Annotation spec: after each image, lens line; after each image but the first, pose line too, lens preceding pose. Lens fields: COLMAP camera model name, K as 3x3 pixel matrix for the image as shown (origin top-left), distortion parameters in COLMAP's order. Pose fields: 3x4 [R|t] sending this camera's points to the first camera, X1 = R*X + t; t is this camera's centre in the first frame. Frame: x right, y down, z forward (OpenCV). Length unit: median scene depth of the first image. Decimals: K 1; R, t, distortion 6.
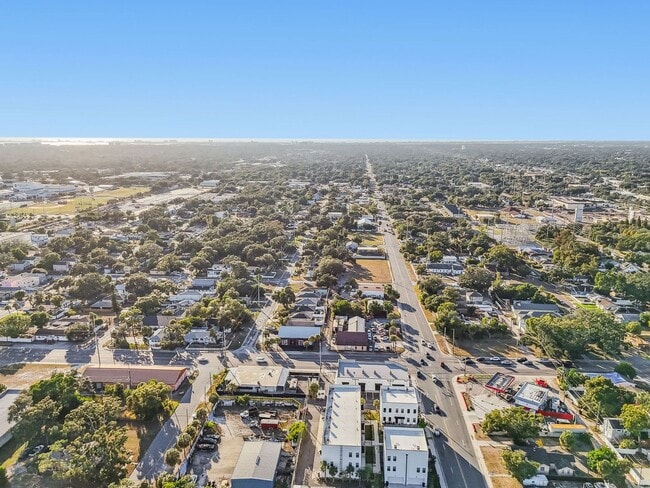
lens RADIAL K [[496.8, 0, 325.0], [0, 496.8, 244.0], [0, 0, 1]] dist [0.095981, -0.112054]
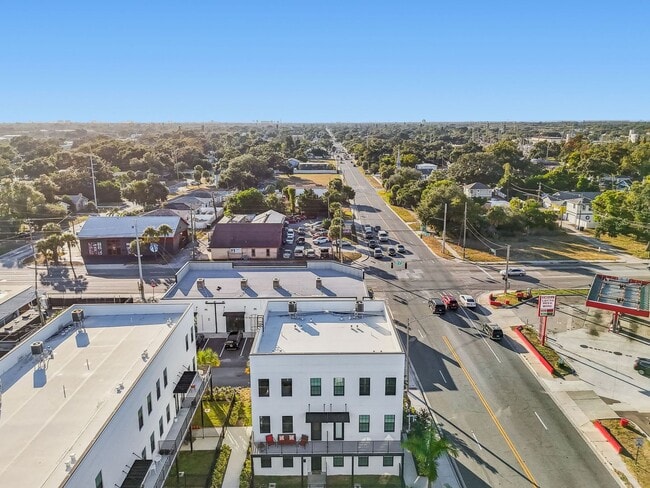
lens RADIAL K [[482.5, 0, 326.8], [0, 482.5, 240.3], [0, 0, 1]] dist [0.091290, -0.095052]
pose [[0.996998, -0.021817, 0.074291, 0.108962], [0.019631, 0.999356, 0.030024, 0.210326], [-0.074898, -0.028475, 0.996785, 0.635755]]
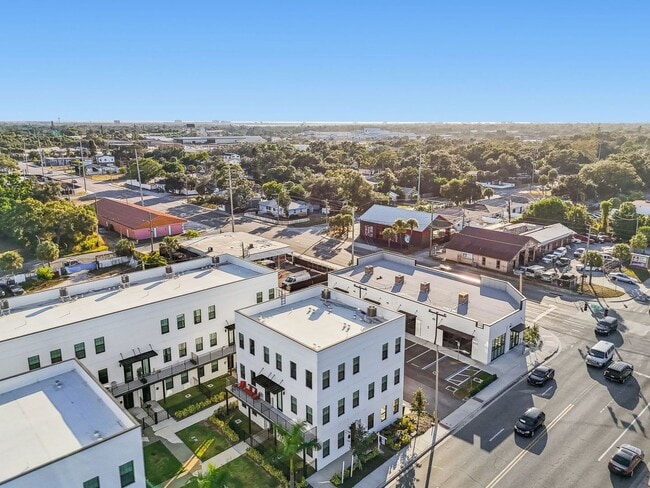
lens RADIAL K [[488.0, 0, 325.0], [0, 488.0, 244.0], [0, 0, 1]] dist [0.085803, -0.105376]
pose [[0.730883, 0.165786, -0.662061, 0.271838], [-0.145200, 0.985613, 0.086512, 0.200847], [0.666878, 0.032901, 0.744440, 0.673571]]
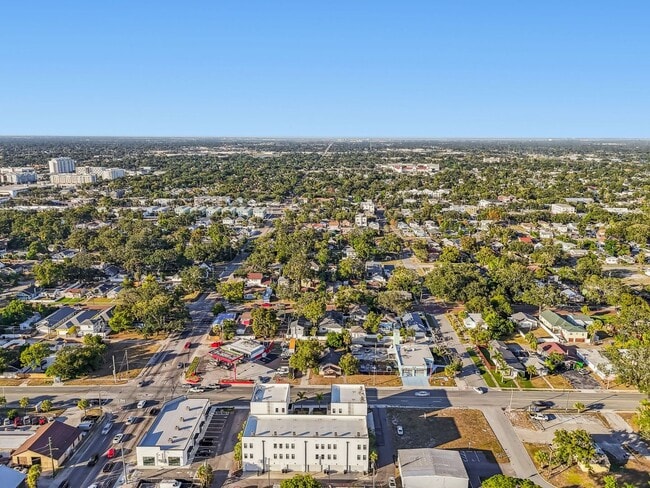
lens RADIAL K [[491.1, 0, 327.0], [0, 491.1, 240.7], [0, 0, 1]] dist [0.085706, -0.091483]
pose [[-0.050046, -0.213187, 0.975729, -0.606667], [0.206308, 0.953676, 0.218951, -0.135760], [-0.977206, 0.212258, -0.003746, 0.706685]]
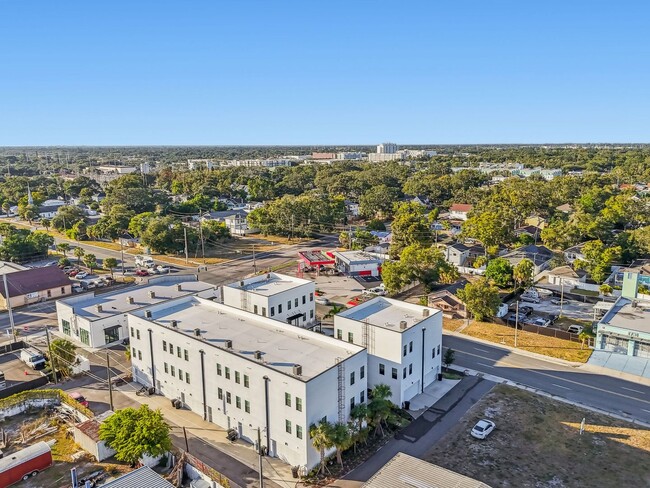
lens RADIAL K [[491.1, 0, 327.0], [0, 491.1, 240.7], [0, 0, 1]] dist [0.085706, -0.091483]
pose [[0.579750, -0.162519, 0.798422, -0.189969], [0.178615, 0.981421, 0.070072, 0.194008], [-0.794976, 0.101986, 0.598007, 0.537625]]
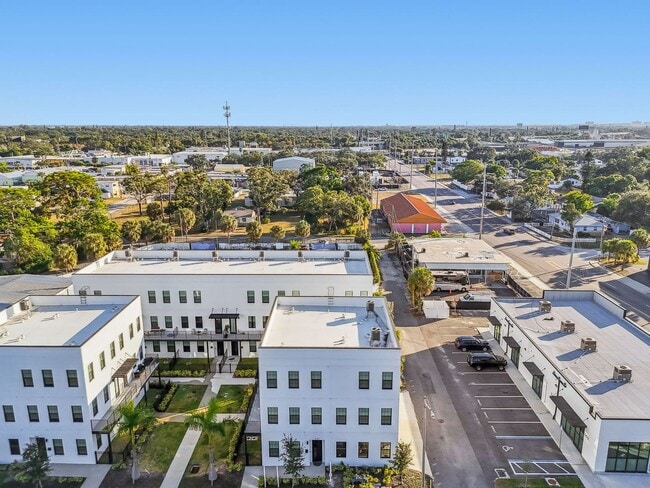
lens RADIAL K [[479.7, 0, 324.7], [0, 479.7, 246.7], [0, 0, 1]] dist [0.097324, -0.105744]
pose [[0.051027, 0.243433, -0.968575, 0.324981], [-0.208890, 0.950988, 0.228008, 0.172993], [0.976607, 0.190691, 0.099377, 0.813465]]
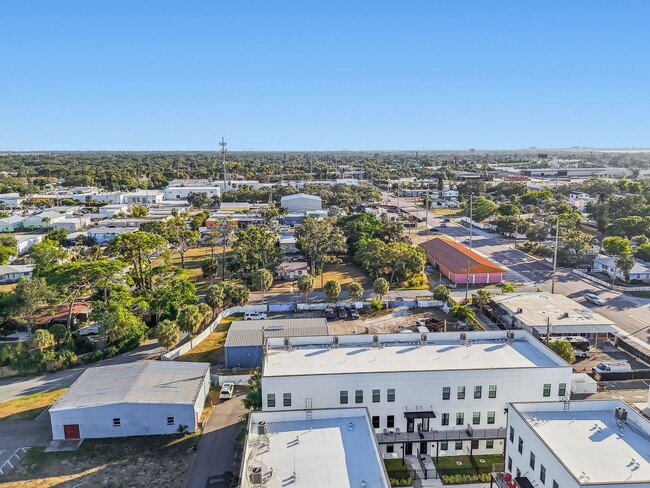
lens RADIAL K [[479.7, 0, 324.7], [0, 479.7, 246.7], [0, 0, 1]] dist [0.097324, -0.105744]
pose [[0.141168, 0.196189, -0.970351, 0.294244], [-0.205227, 0.964674, 0.165185, 0.164569], [0.968480, 0.175824, 0.176445, 0.677127]]
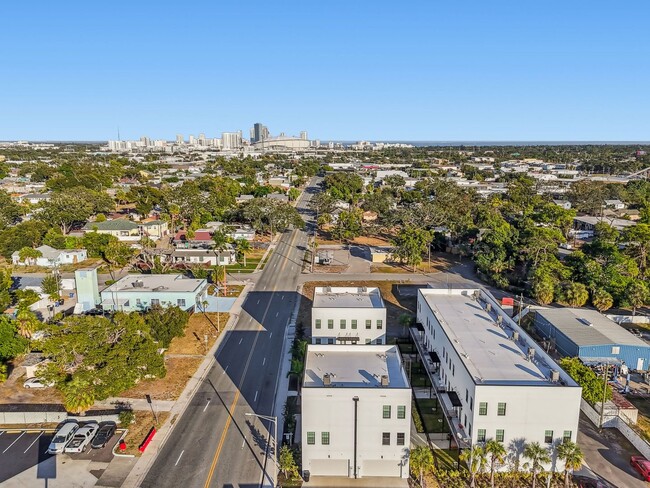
lens RADIAL K [[482.5, 0, 326.8], [0, 482.5, 240.3], [0, 0, 1]] dist [0.091290, -0.095052]
pose [[-0.998269, 0.008179, -0.058245, 0.155645], [-0.015827, 0.916401, 0.399948, 0.072303], [0.056647, 0.400178, -0.914685, 1.075679]]
